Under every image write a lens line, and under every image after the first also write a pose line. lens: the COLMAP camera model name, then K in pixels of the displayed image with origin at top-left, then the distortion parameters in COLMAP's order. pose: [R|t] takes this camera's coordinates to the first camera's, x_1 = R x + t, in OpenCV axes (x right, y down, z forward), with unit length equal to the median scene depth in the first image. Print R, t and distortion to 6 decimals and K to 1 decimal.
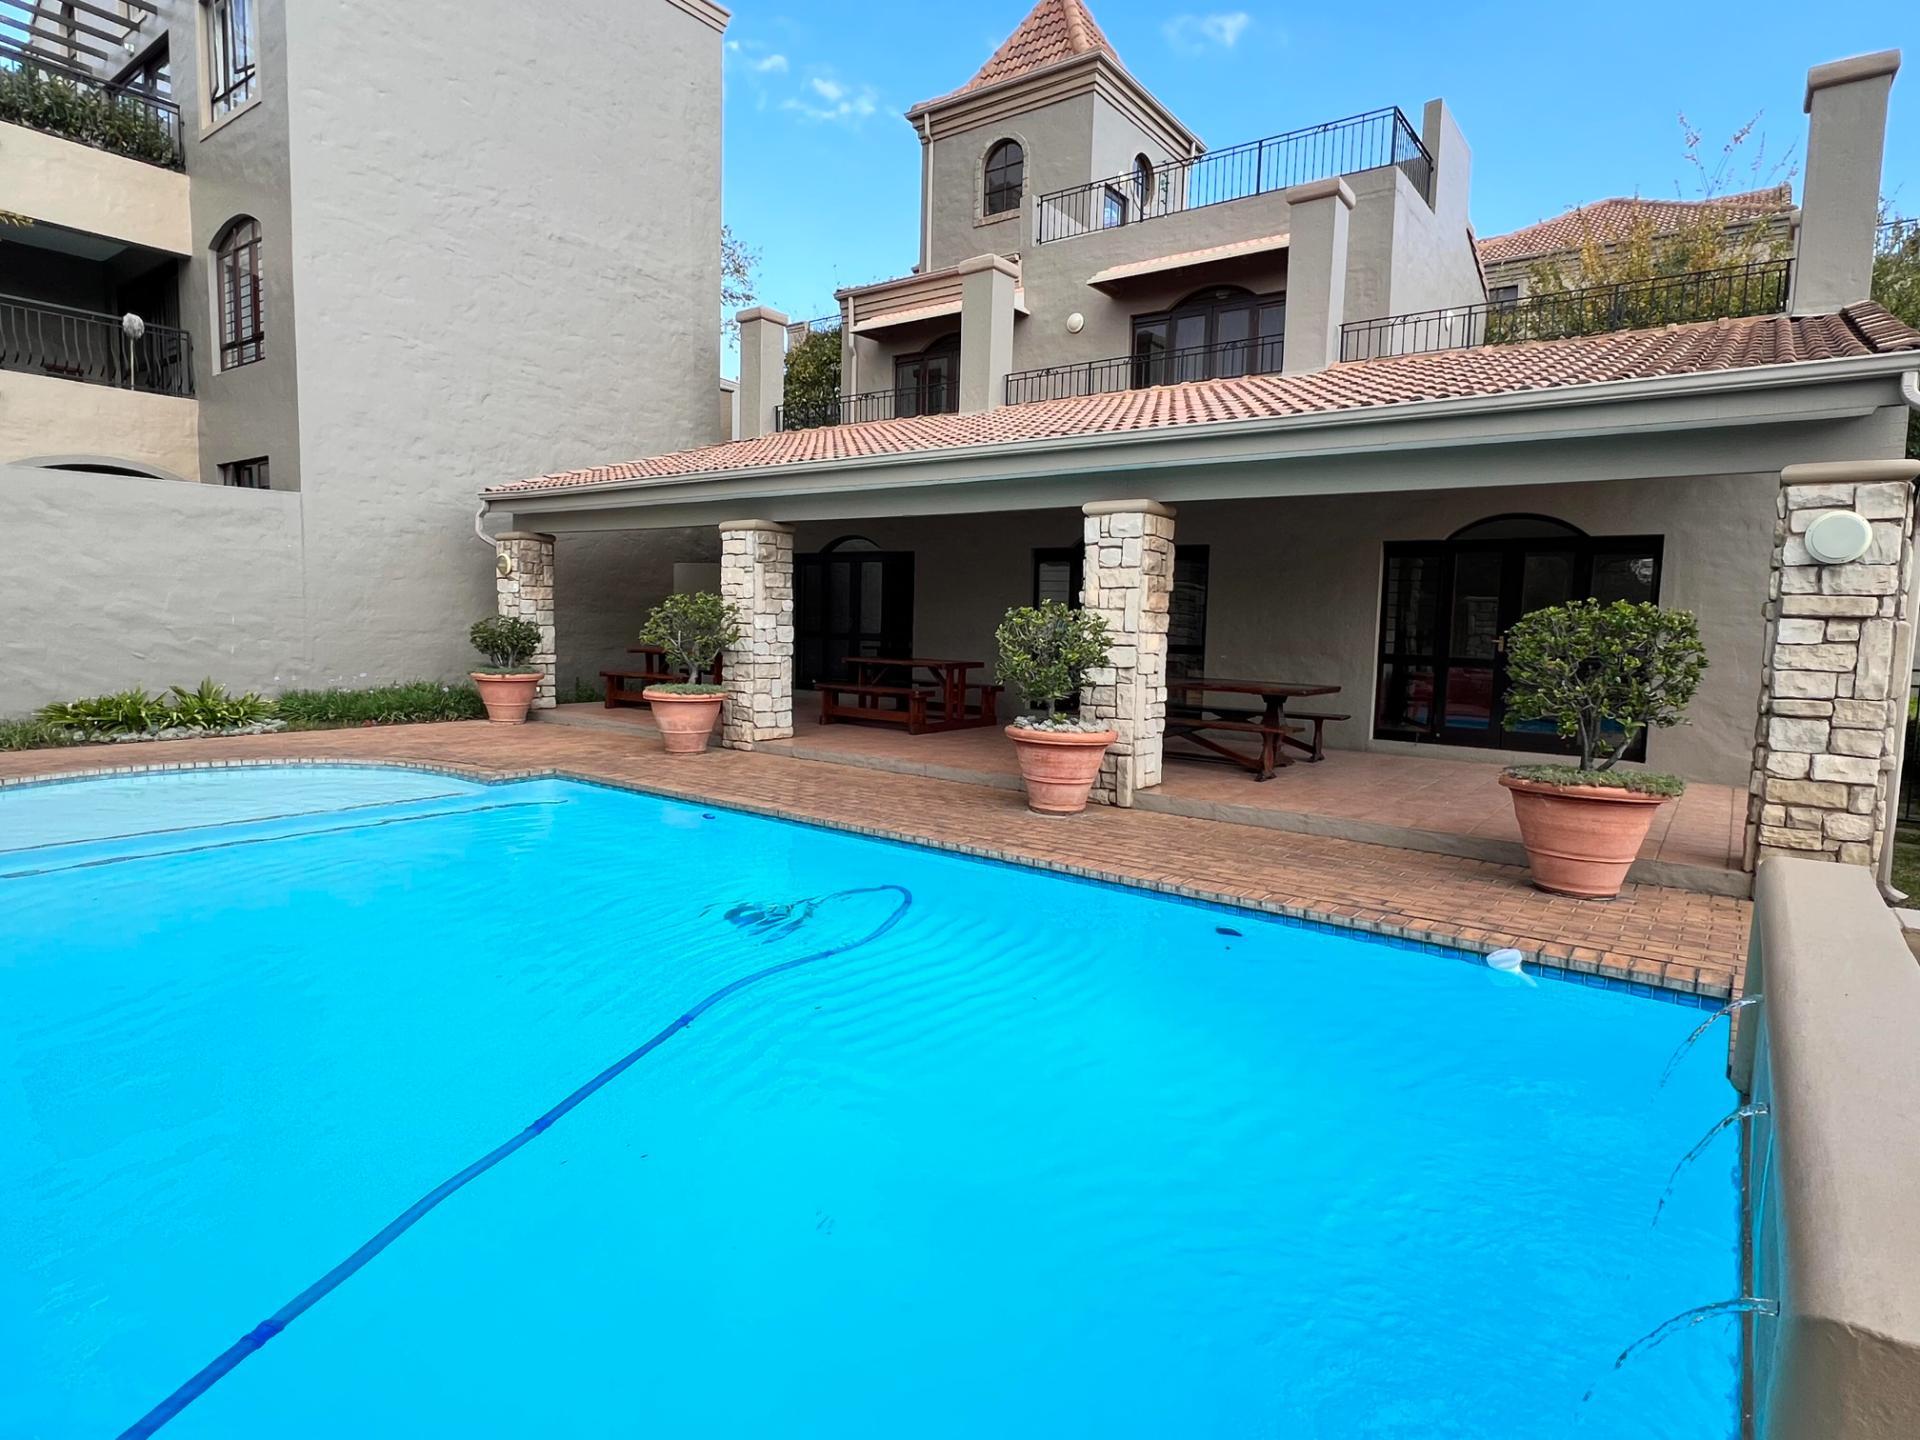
lens RADIAL K [[1054.8, 0, 957.4], [0, 1054.8, 726.5], [0, 0, 1]] dist [0.003630, 0.000041]
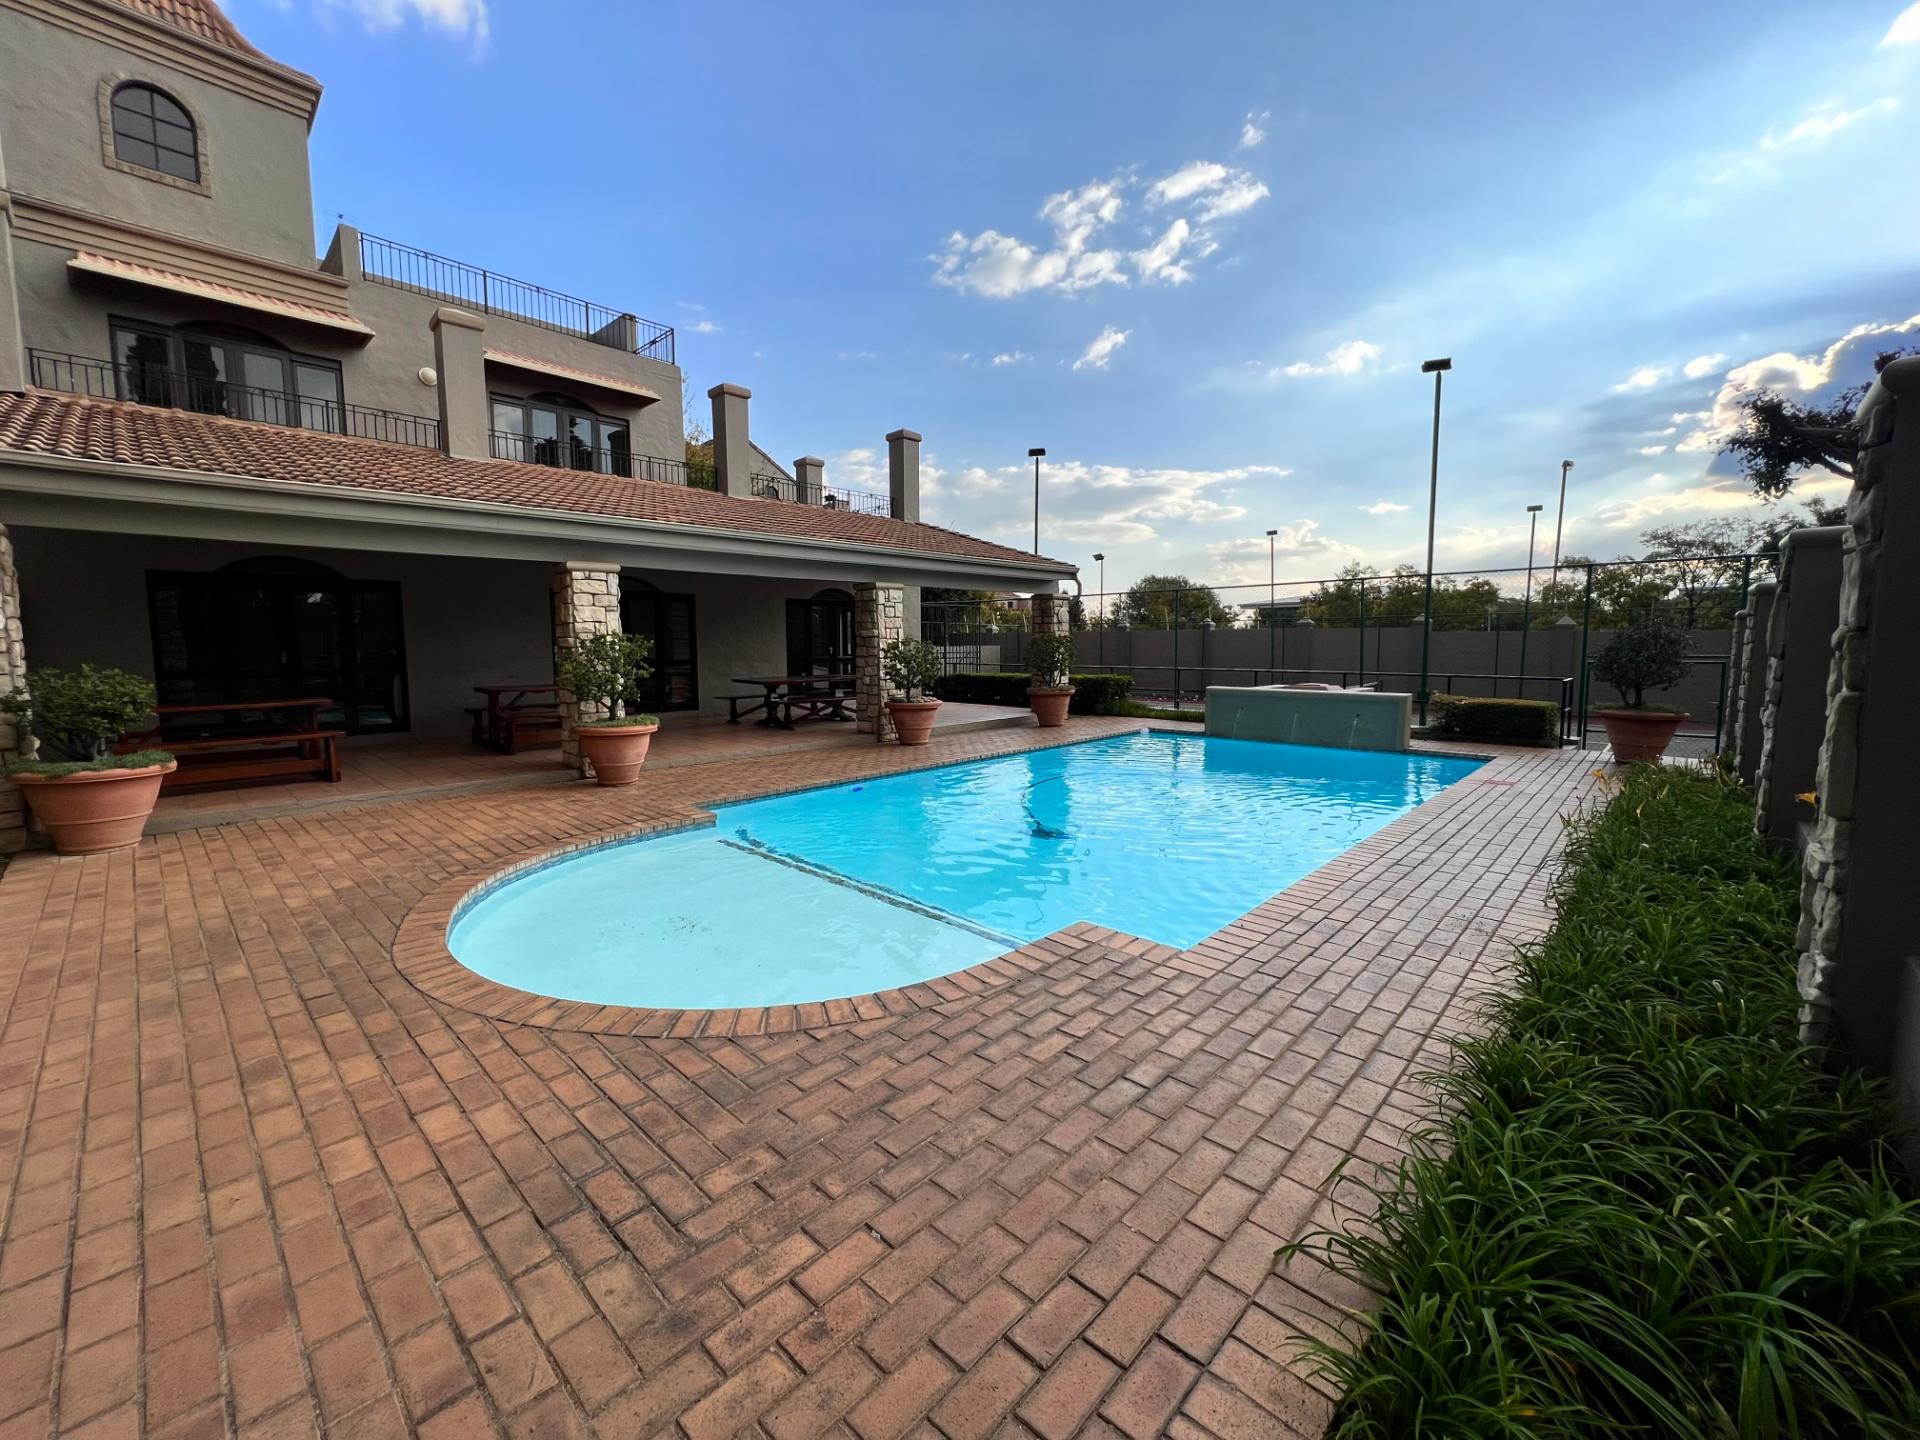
lens RADIAL K [[782.5, 0, 956.2], [0, 782.5, 710.3], [0, 0, 1]] dist [-0.000244, -0.000044]
pose [[0.114279, -0.115023, 0.986767, -0.936287], [0.106599, 0.988960, 0.102933, -0.088219], [-0.987713, 0.093426, 0.125278, 0.543894]]
